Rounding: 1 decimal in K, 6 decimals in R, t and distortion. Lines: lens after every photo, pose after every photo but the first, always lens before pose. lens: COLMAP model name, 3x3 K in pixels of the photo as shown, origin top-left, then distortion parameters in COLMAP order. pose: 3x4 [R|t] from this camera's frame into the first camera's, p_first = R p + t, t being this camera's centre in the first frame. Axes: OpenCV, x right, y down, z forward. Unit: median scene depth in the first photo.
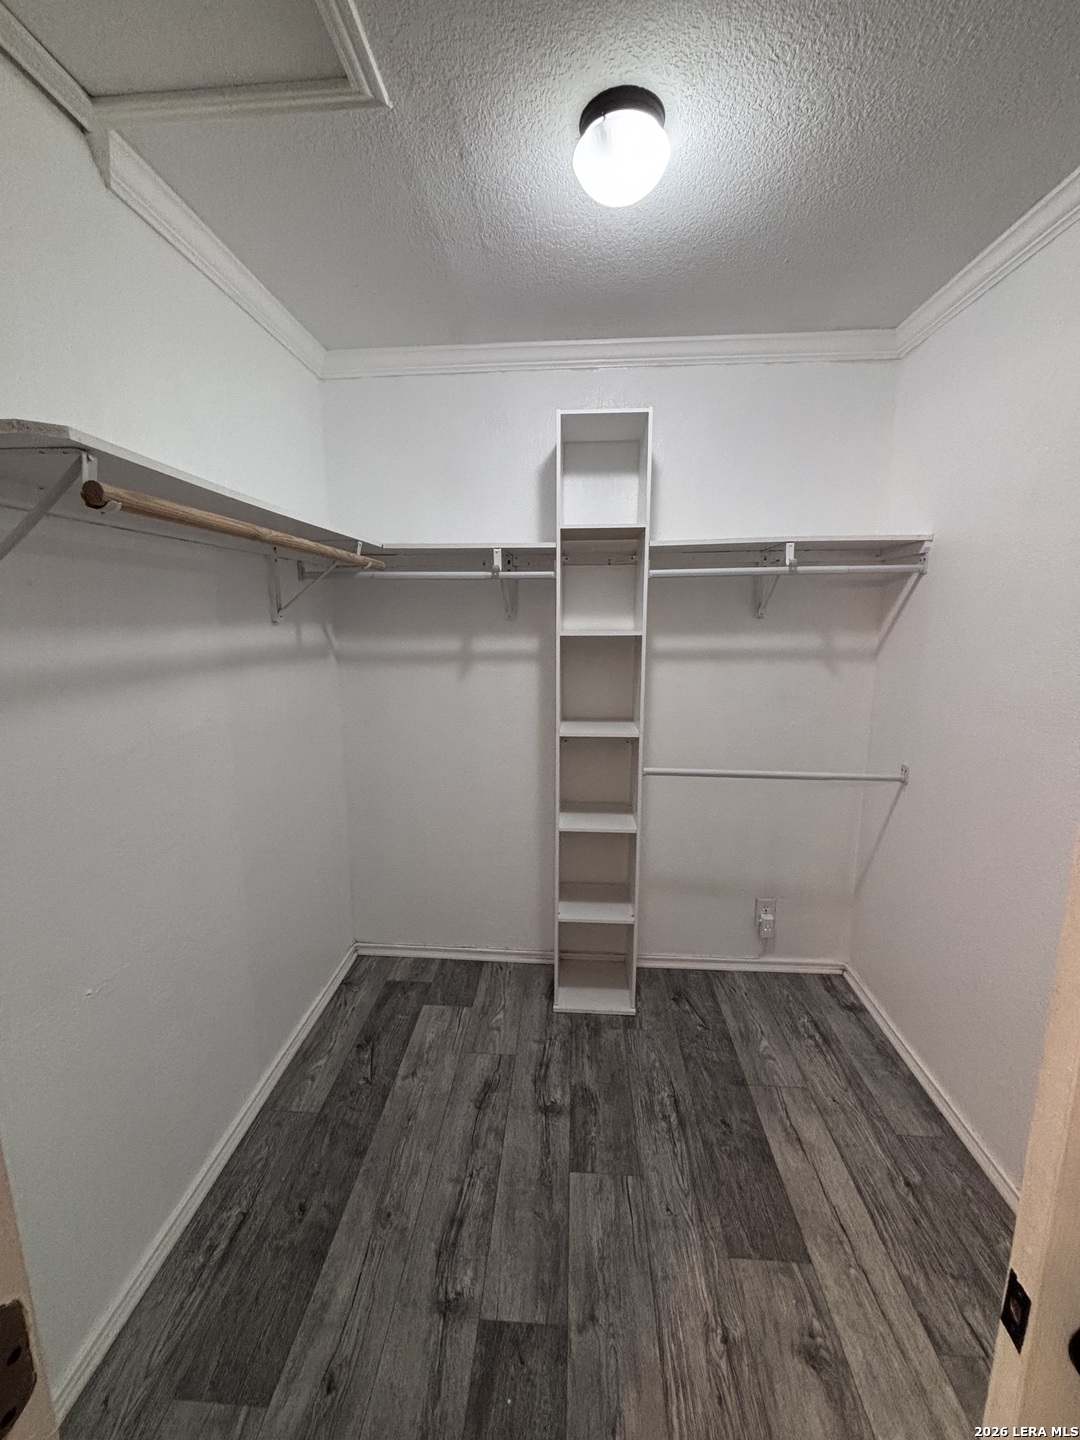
lens RADIAL K [[578.6, 0, 540.9], [0, 578.6, 719.6], [0, 0, 1]] dist [-0.010038, 0.000799]
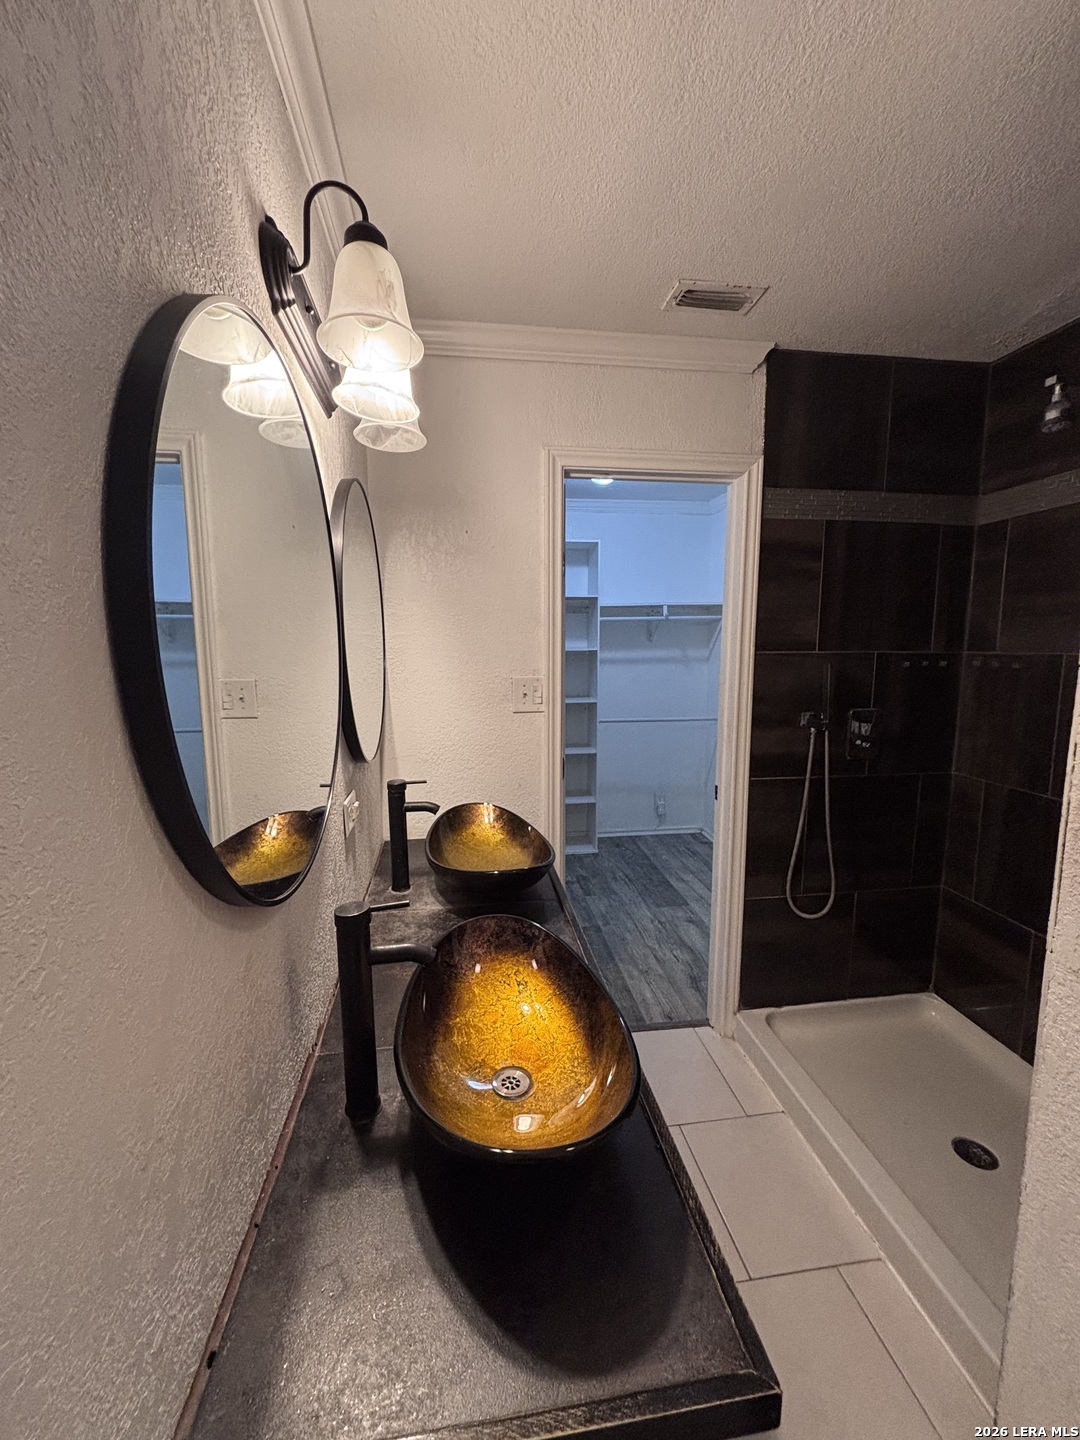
lens RADIAL K [[578.6, 0, 538.1], [0, 578.6, 718.0], [0, 0, 1]] dist [-0.010038, 0.000799]
pose [[0.979567, -0.029145, 0.198993, -0.411317], [0.038240, 0.998385, -0.042018, 0.157650], [-0.197447, 0.048769, 0.979100, -0.864734]]
